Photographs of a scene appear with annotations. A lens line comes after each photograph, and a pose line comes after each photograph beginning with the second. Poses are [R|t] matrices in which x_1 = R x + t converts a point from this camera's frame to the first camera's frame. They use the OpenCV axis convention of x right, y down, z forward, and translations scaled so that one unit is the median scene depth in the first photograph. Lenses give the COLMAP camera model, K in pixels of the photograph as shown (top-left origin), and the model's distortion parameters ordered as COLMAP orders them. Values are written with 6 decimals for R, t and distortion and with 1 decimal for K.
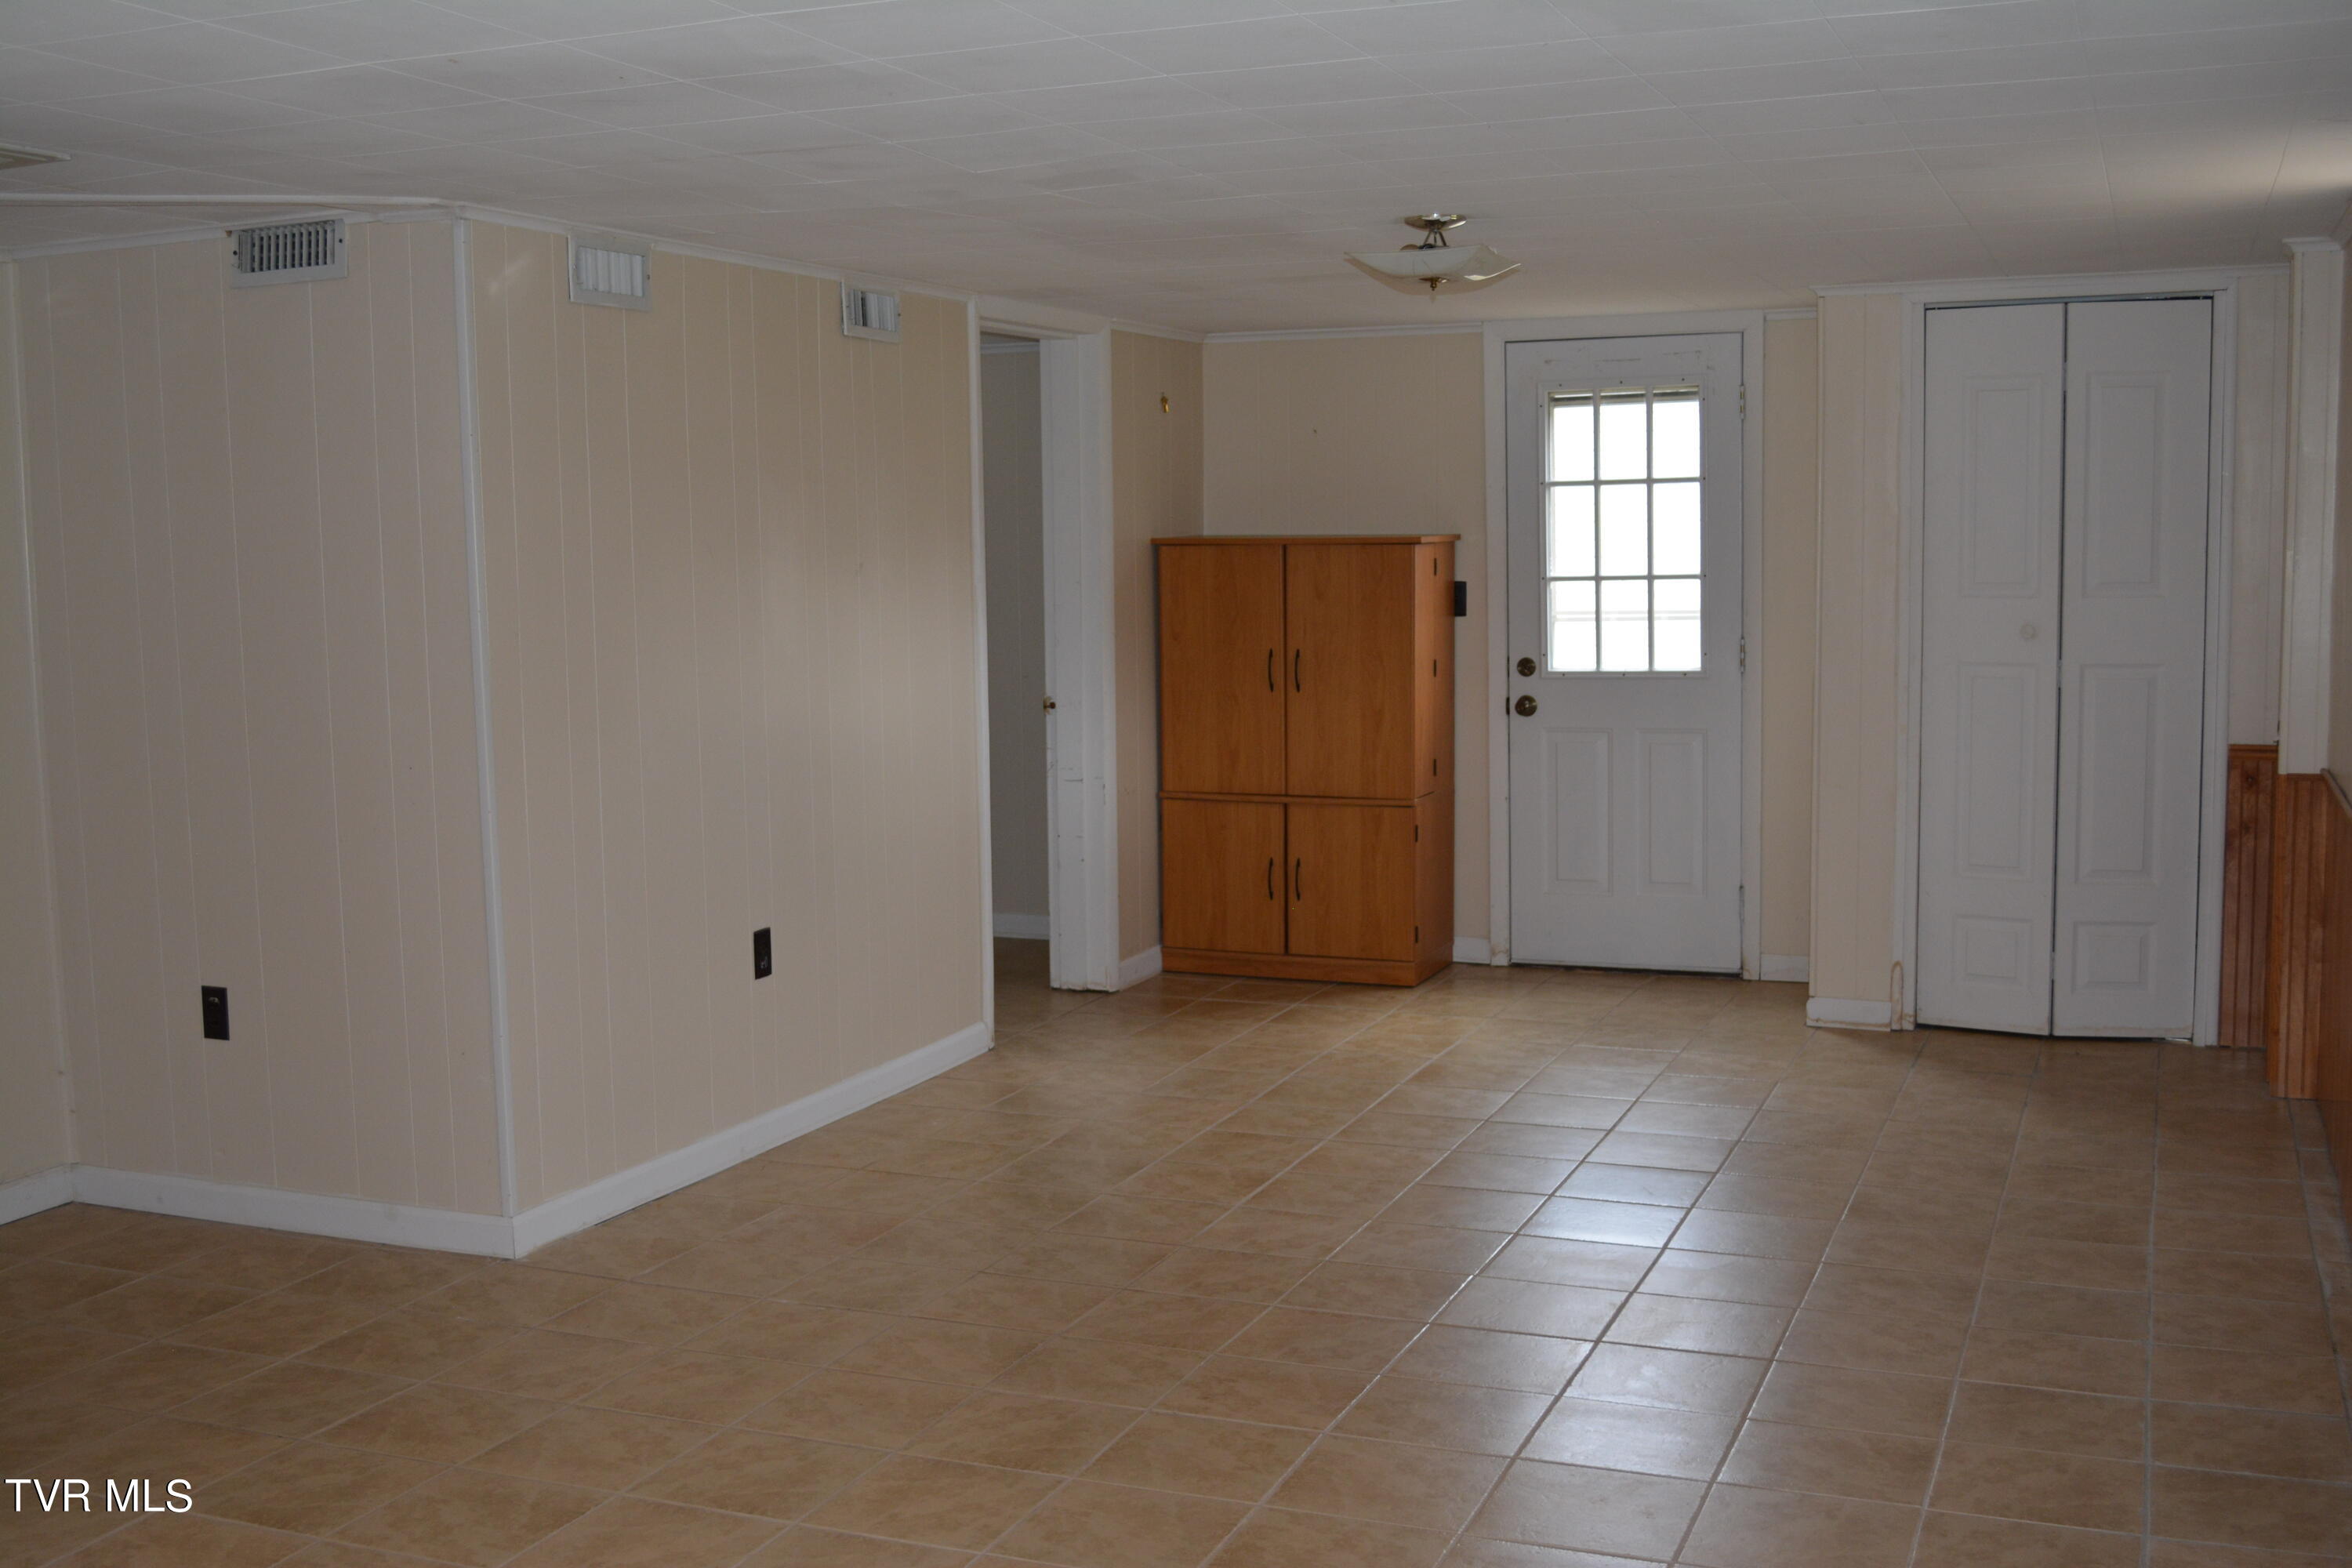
lens RADIAL K [[2494.8, 0, 1156.6], [0, 2494.8, 775.7], [0, 0, 1]] dist [-0.042455, 0.000000]
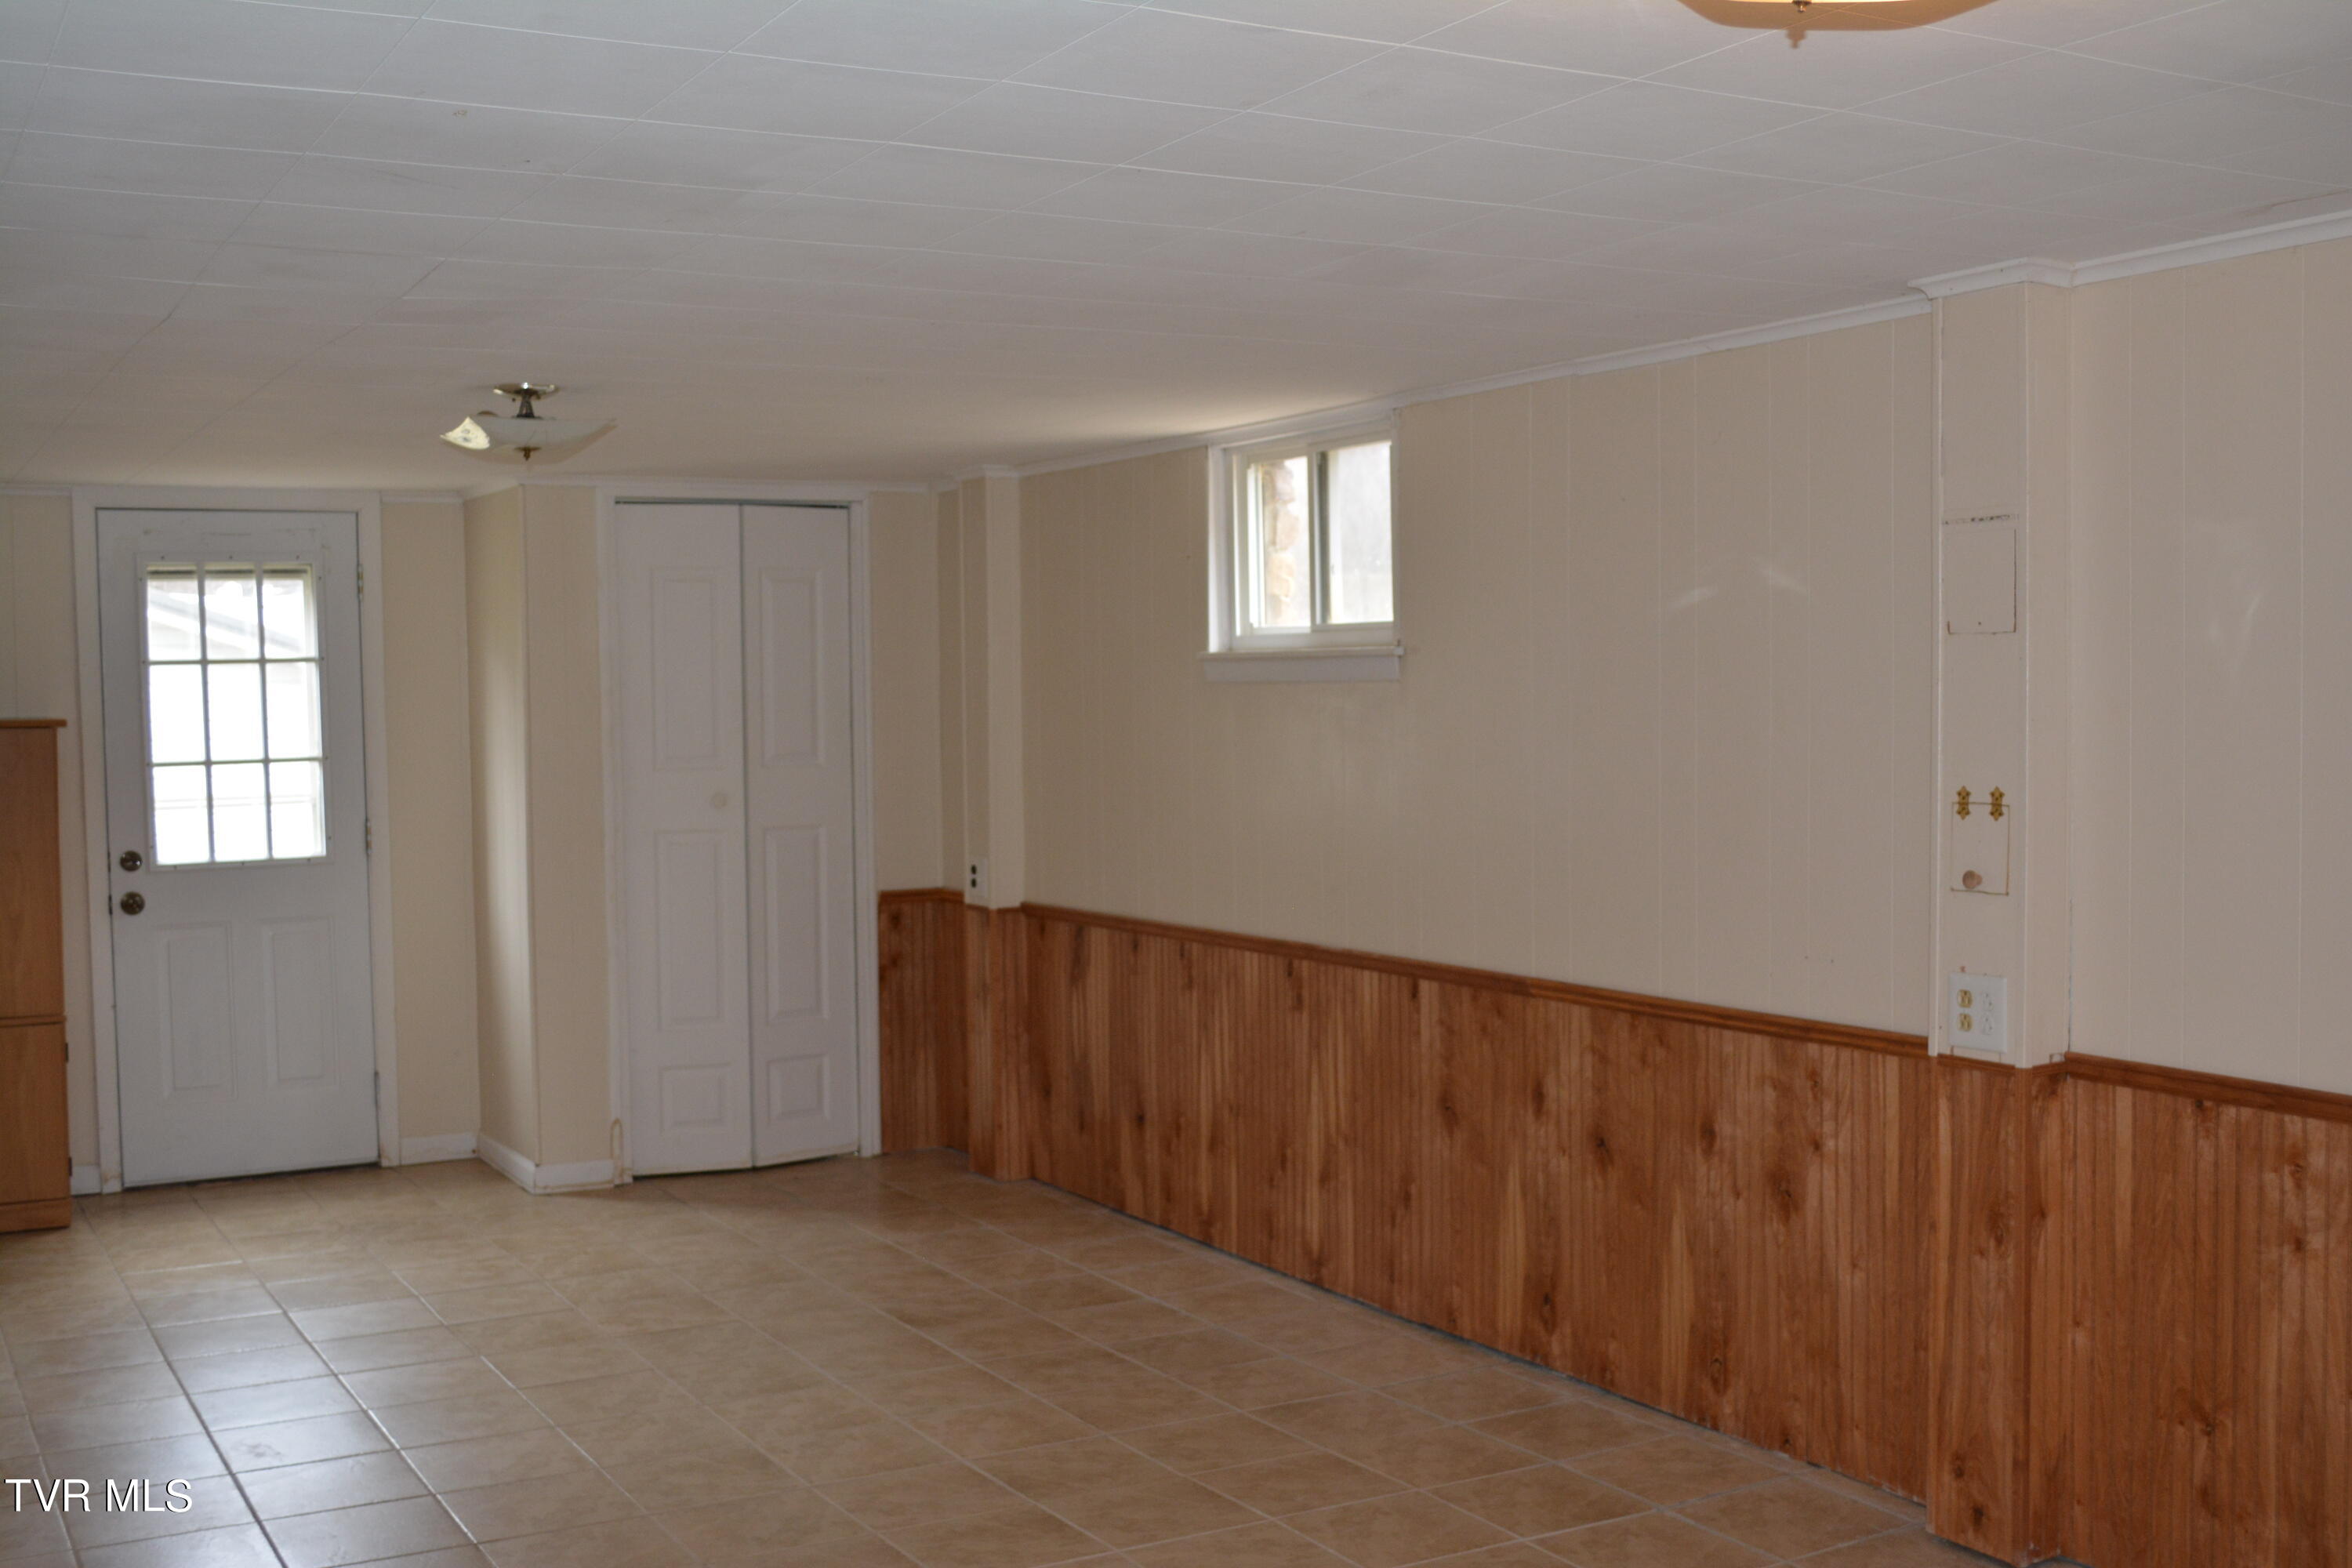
lens RADIAL K [[2494.8, 0, 1154.3], [0, 2494.8, 797.0], [0, 0, 1]] dist [-0.042455, 0.000000]
pose [[0.625715, -0.027295, 0.779574, -0.333885], [0.081419, 0.996214, -0.030469, -0.009034], [-0.775791, 0.082537, 0.625568, 0.139544]]
